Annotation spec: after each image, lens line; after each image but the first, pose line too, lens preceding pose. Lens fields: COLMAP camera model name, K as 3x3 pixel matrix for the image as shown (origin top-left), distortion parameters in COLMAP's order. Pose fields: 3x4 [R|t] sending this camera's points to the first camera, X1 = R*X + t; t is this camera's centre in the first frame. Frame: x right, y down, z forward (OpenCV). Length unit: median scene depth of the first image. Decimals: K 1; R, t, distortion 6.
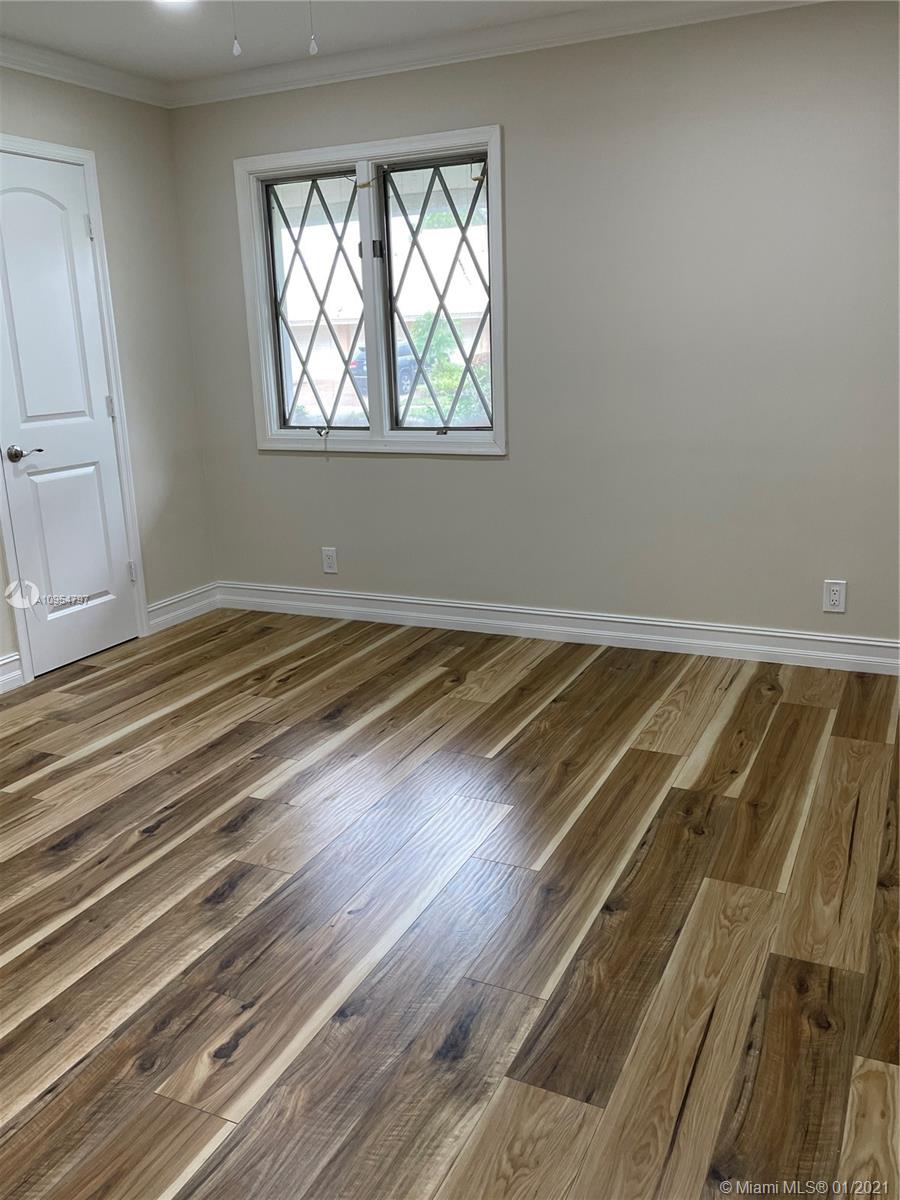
lens RADIAL K [[1005.5, 0, 450.0], [0, 1005.5, 600.0], [0, 0, 1]] dist [0.126912, -0.182133]
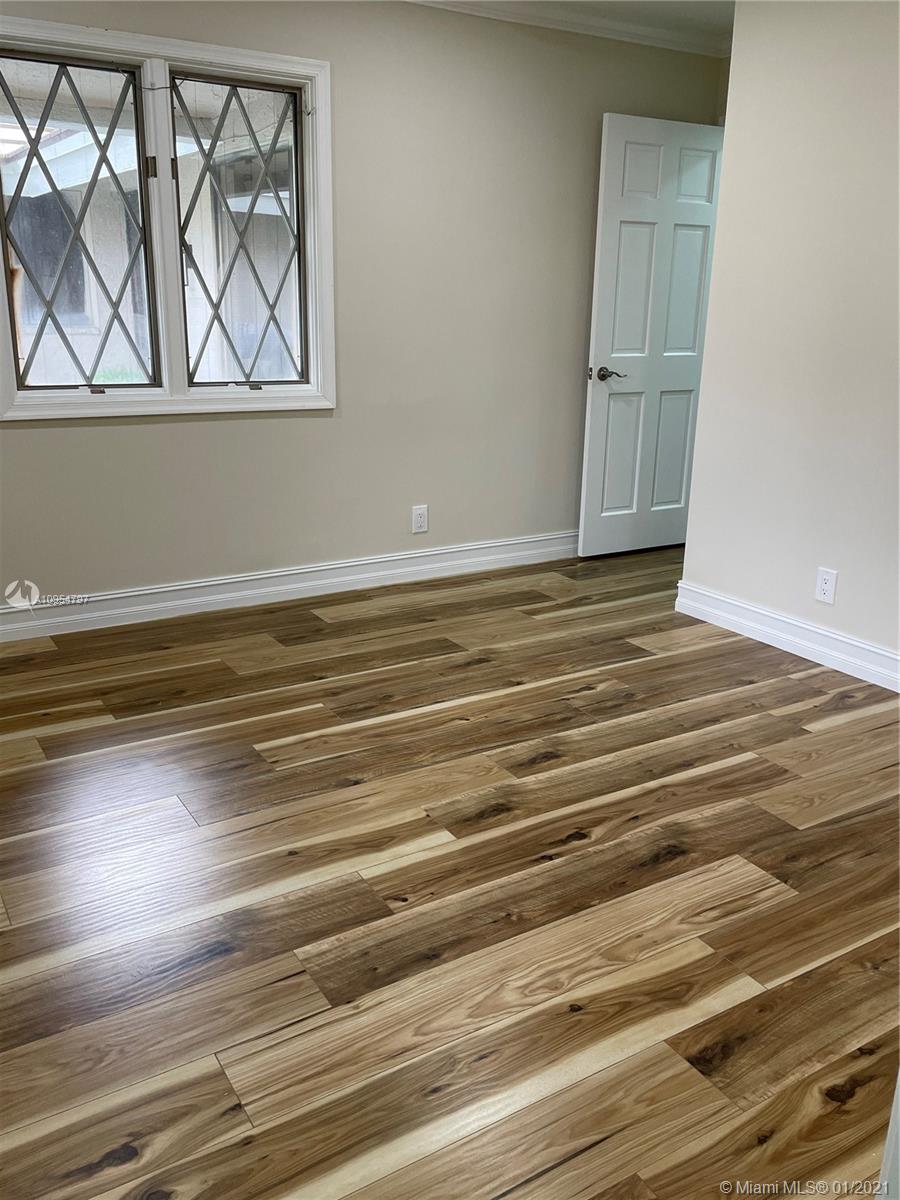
lens RADIAL K [[1005.5, 0, 450.0], [0, 1005.5, 600.0], [0, 0, 1]] dist [0.126912, -0.182133]
pose [[-0.839516, -0.137661, 0.525606, -0.678008], [0.151023, 0.870129, 0.469113, -0.406932], [-0.521924, 0.473207, -0.709698, 1.694534]]
